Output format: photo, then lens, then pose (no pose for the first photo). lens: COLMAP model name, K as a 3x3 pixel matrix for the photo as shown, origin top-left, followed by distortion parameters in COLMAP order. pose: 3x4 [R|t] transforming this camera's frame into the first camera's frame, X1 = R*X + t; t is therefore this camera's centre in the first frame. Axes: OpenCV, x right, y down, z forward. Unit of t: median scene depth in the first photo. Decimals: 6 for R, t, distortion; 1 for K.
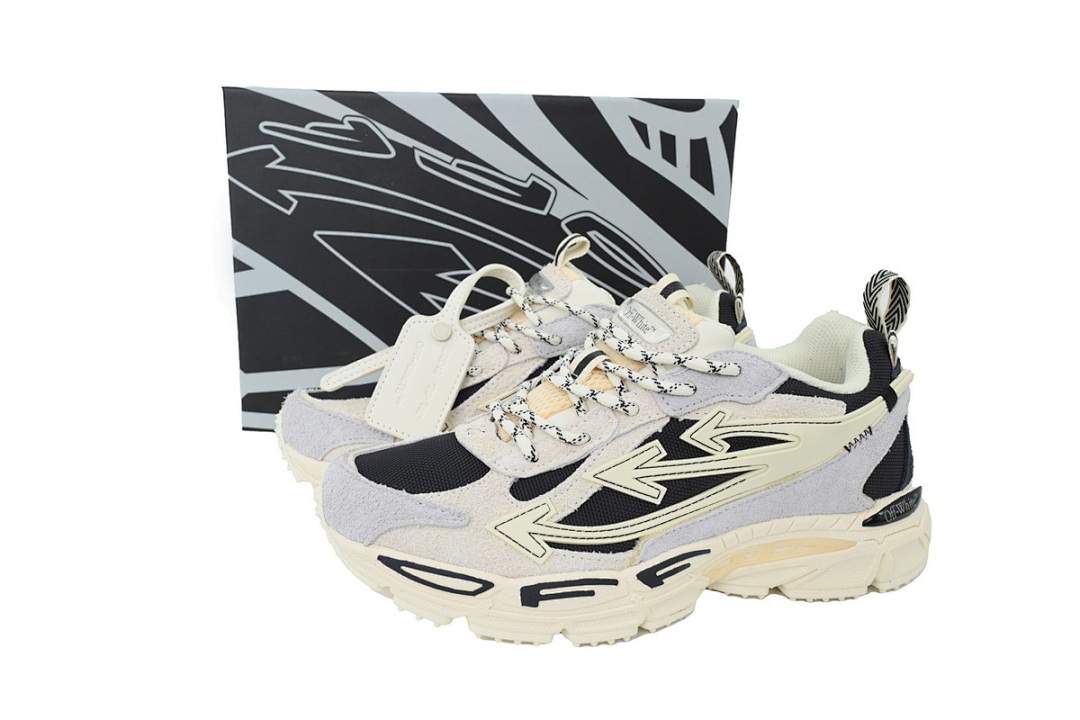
lens RADIAL K [[756.5, 0, 541.3], [0, 756.5, 355.5], [0, 0, 1]] dist [-0.002062, 0.000858]
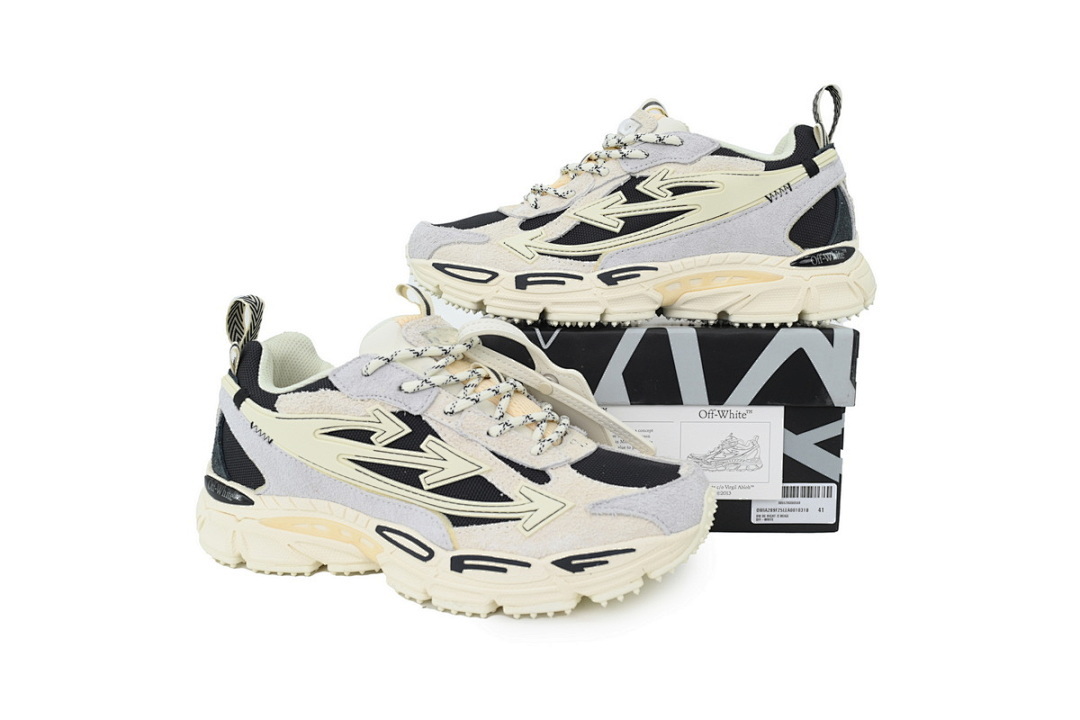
lens RADIAL K [[756.5, 0, 538.5], [0, 756.5, 358.9], [0, 0, 1]] dist [-0.002062, 0.000858]
pose [[0.951501, 0.008073, -0.307541, 0.449855], [-0.047953, 0.991329, -0.122338, 0.611151], [0.303886, 0.131152, 0.943638, -0.357735]]
